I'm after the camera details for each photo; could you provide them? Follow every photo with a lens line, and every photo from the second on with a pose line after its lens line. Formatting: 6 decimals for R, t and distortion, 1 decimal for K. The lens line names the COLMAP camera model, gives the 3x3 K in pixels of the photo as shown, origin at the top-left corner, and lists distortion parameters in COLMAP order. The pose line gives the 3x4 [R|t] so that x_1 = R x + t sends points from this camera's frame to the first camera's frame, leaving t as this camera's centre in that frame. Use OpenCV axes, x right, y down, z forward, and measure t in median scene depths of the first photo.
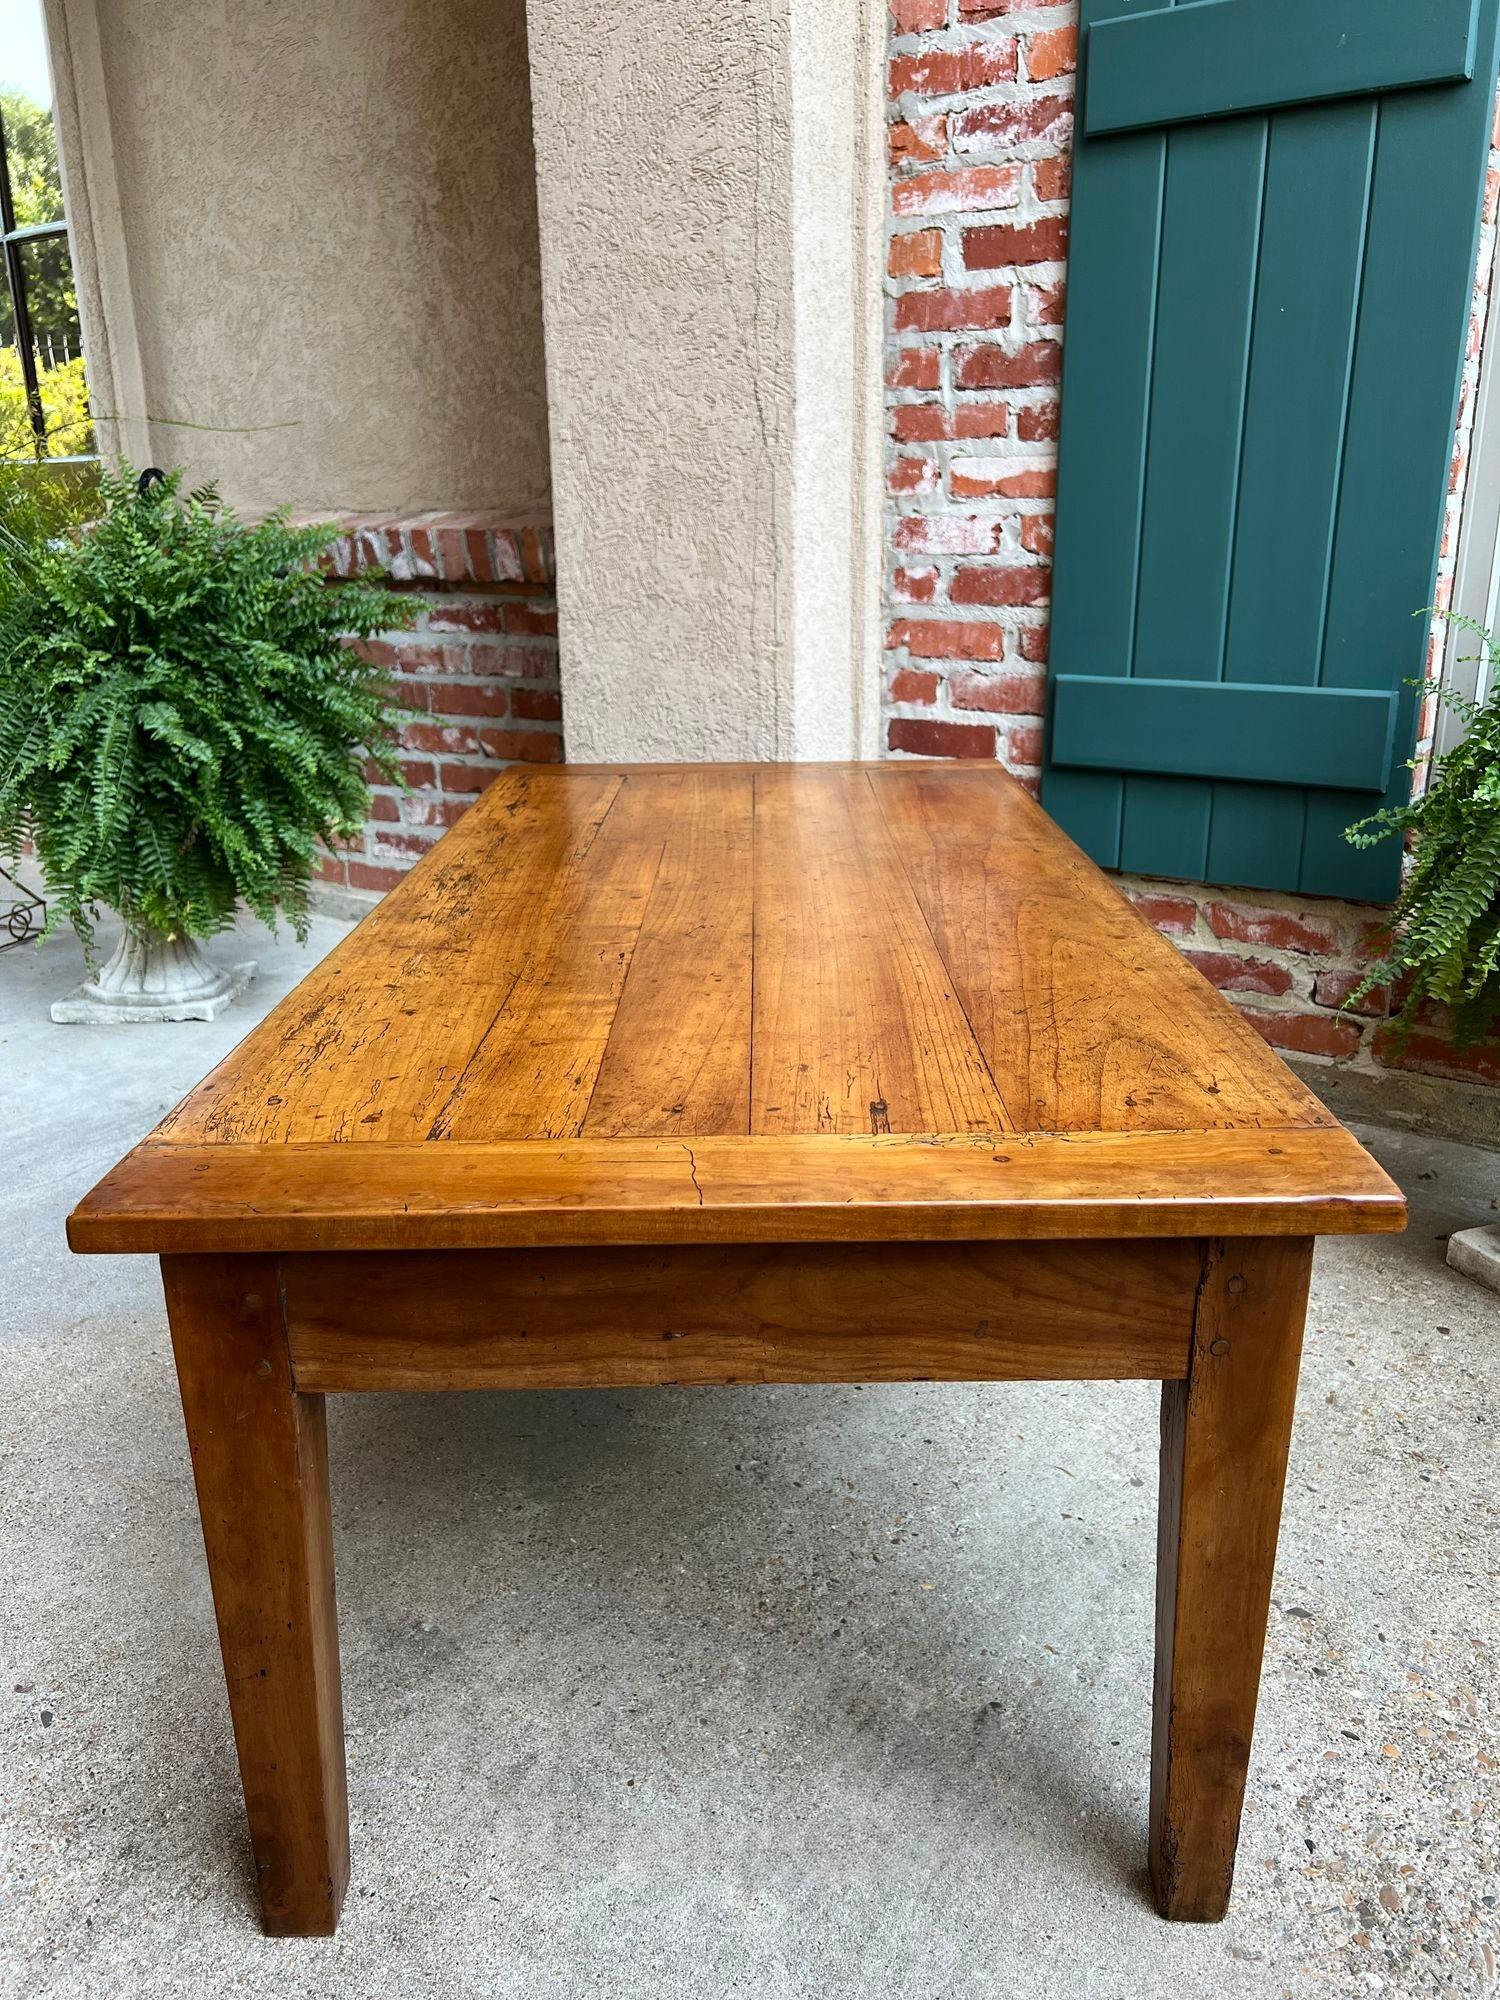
lens RADIAL K [[1513.0, 0, 758.2], [0, 1513.0, 1003.6], [0, 0, 1]] dist [0.035042, -0.034379]
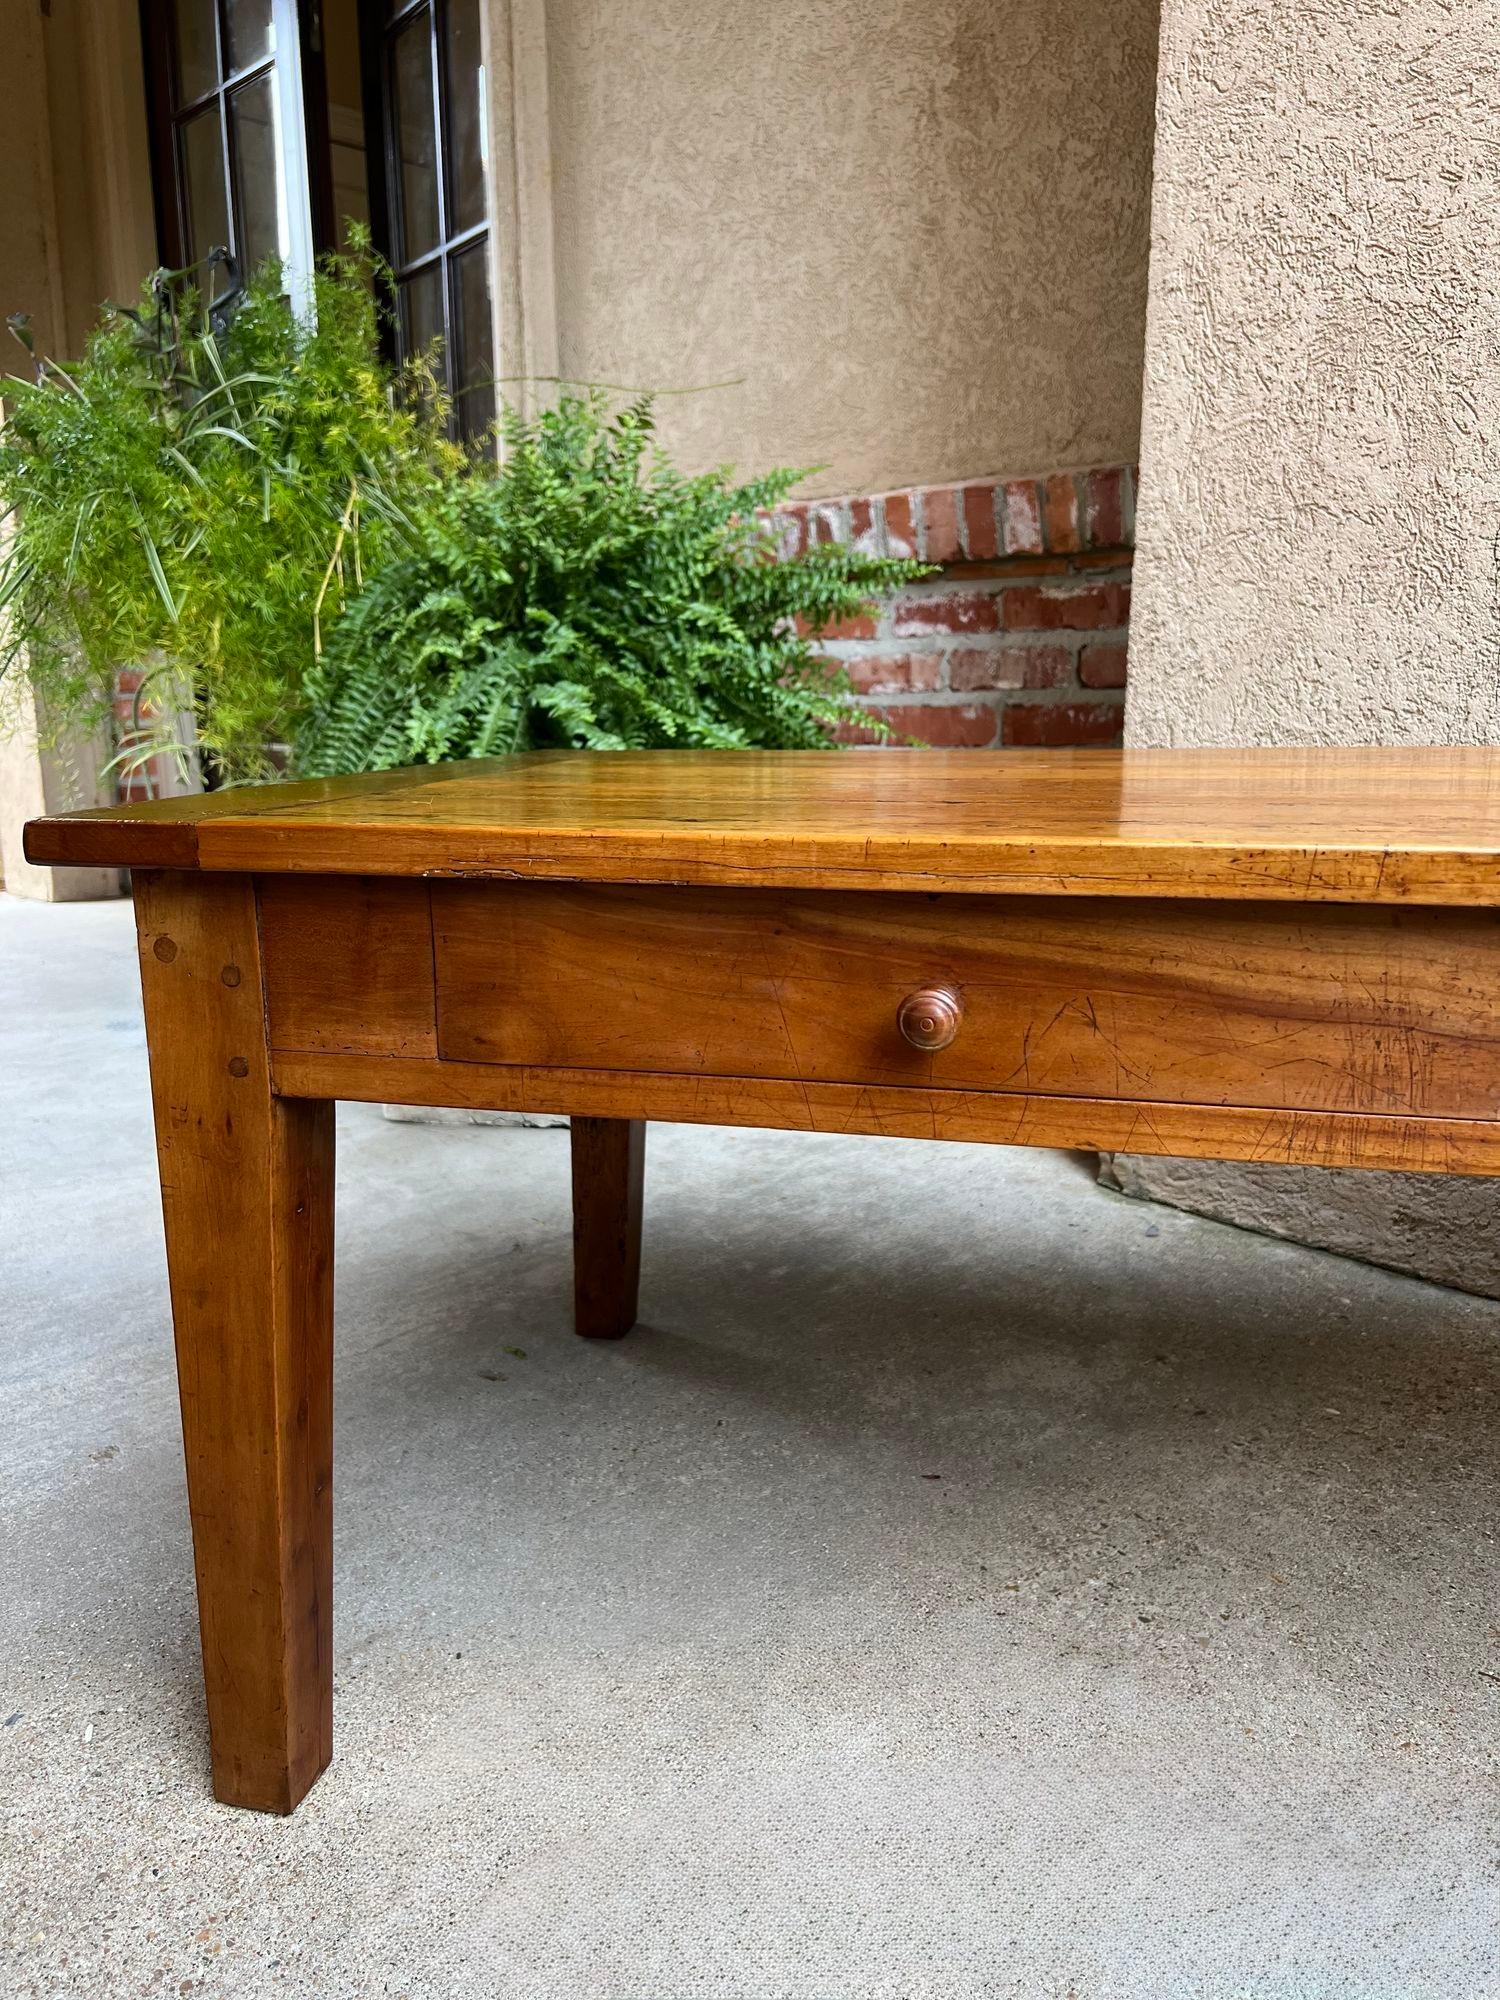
lens RADIAL K [[1518.9, 0, 760.2], [0, 1518.9, 999.1], [0, 0, 1]] dist [0.038053, -0.051729]
pose [[0.977756, 0.049637, -0.203788, -0.153049], [-0.070801, 0.992674, -0.097905, 0.016400], [0.197436, 0.110156, 0.974107, 0.347953]]
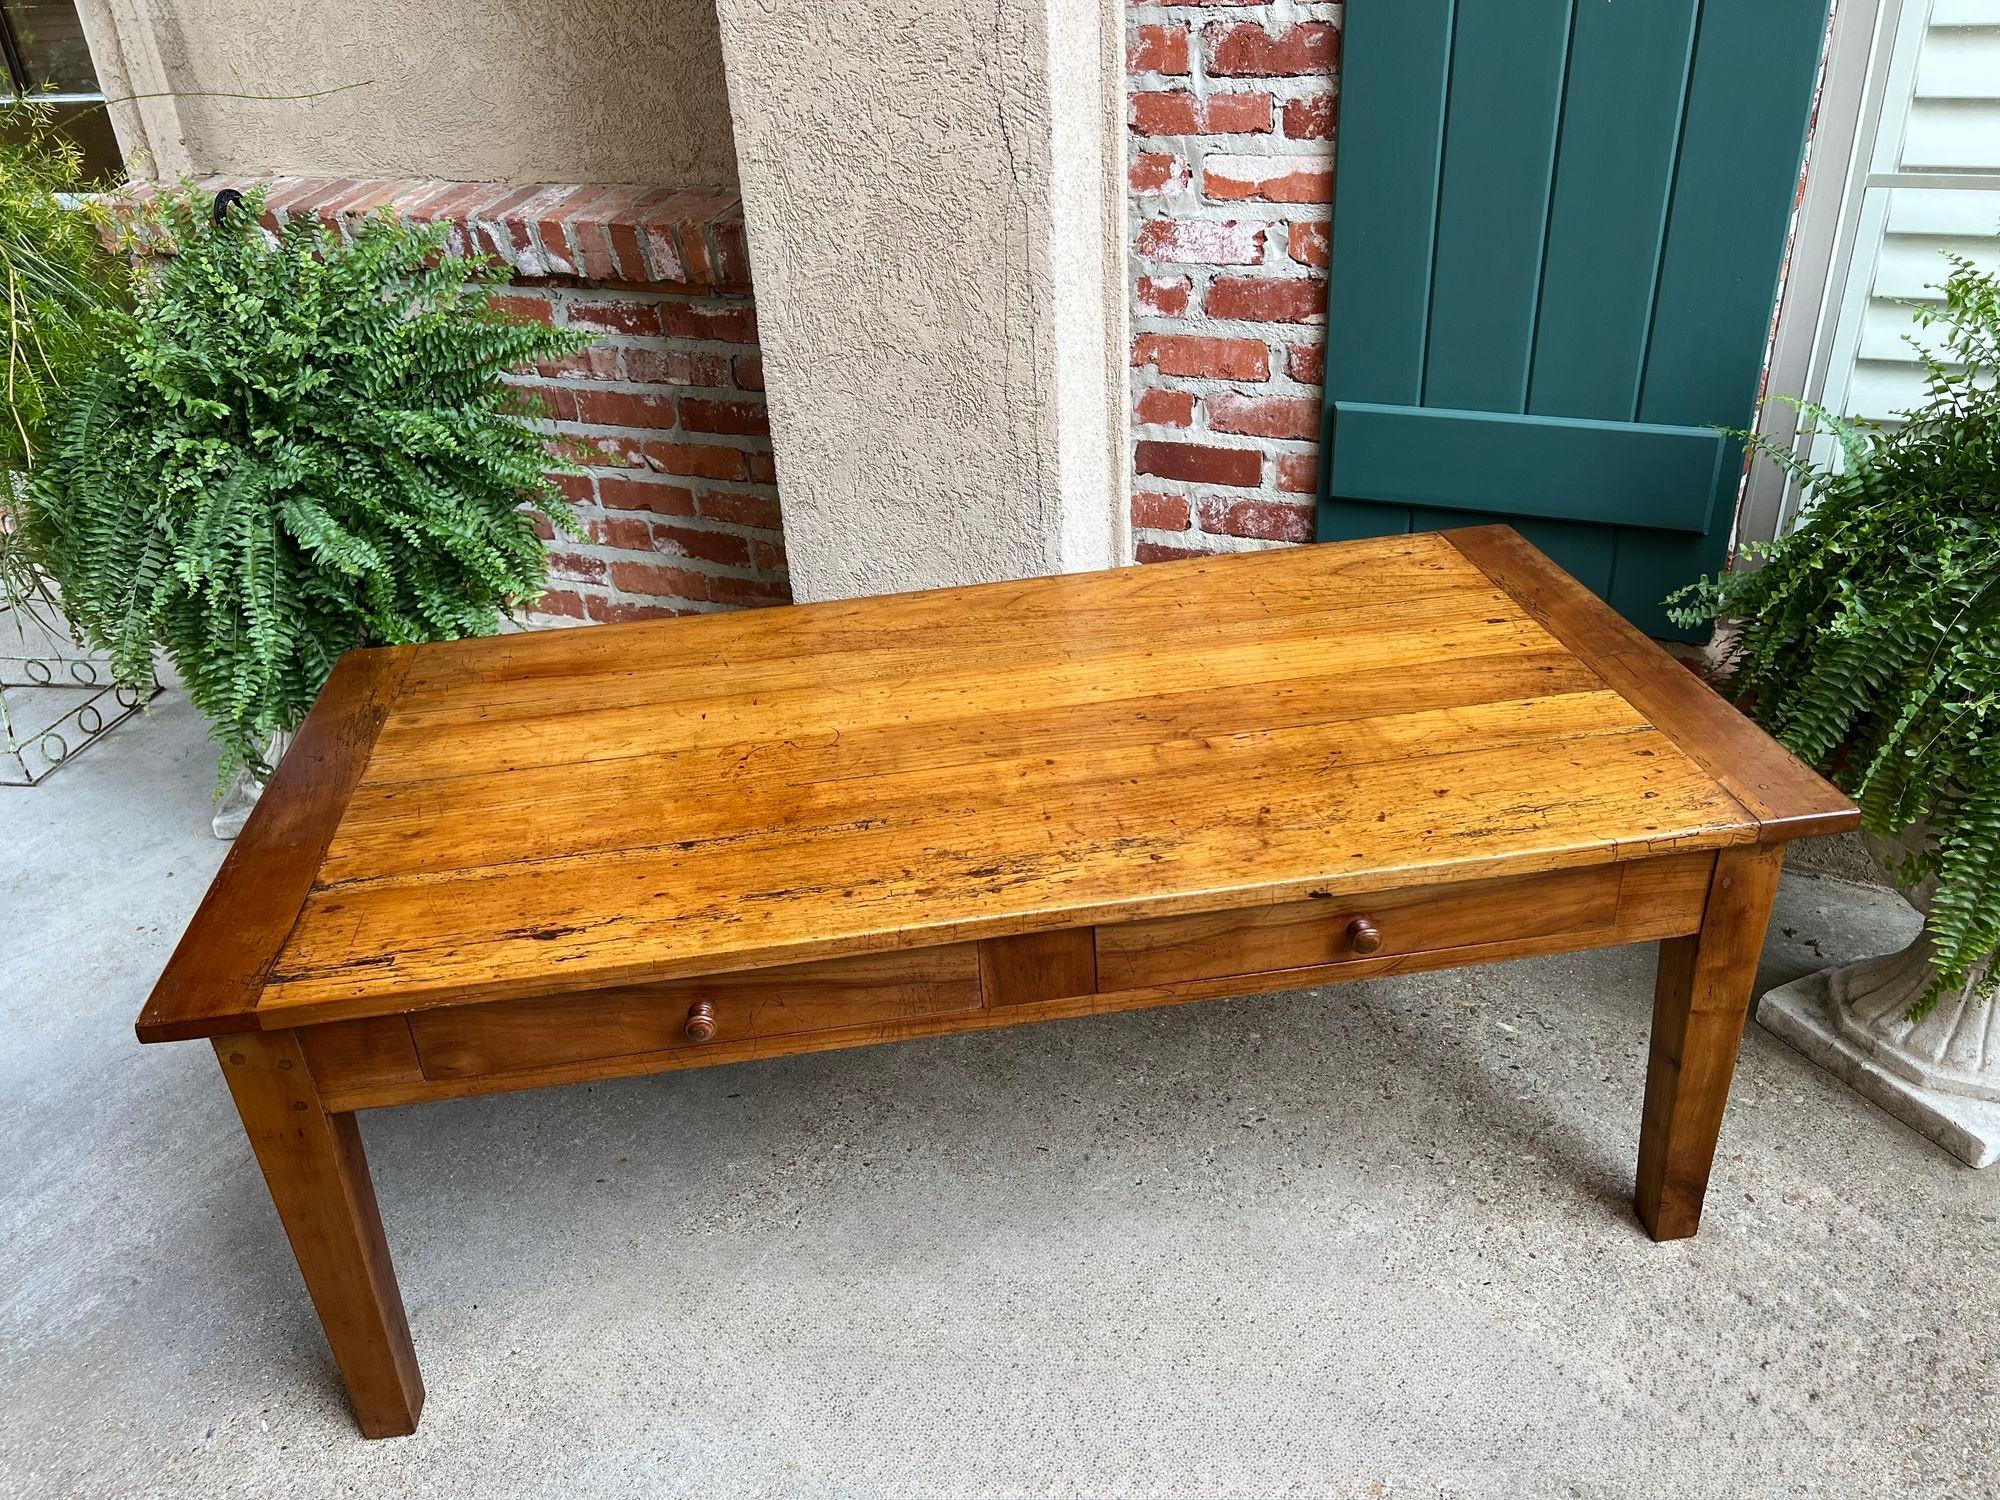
lens RADIAL K [[1516.8, 0, 992.5], [0, 1516.8, 754.3], [0, 0, 1]] dist [0.035902, -0.035274]
pose [[0.988659, -0.107758, 0.104607, -0.122150], [0.086696, 0.978267, 0.188355, -0.196470], [-0.122630, -0.177150, 0.976514, 0.095411]]
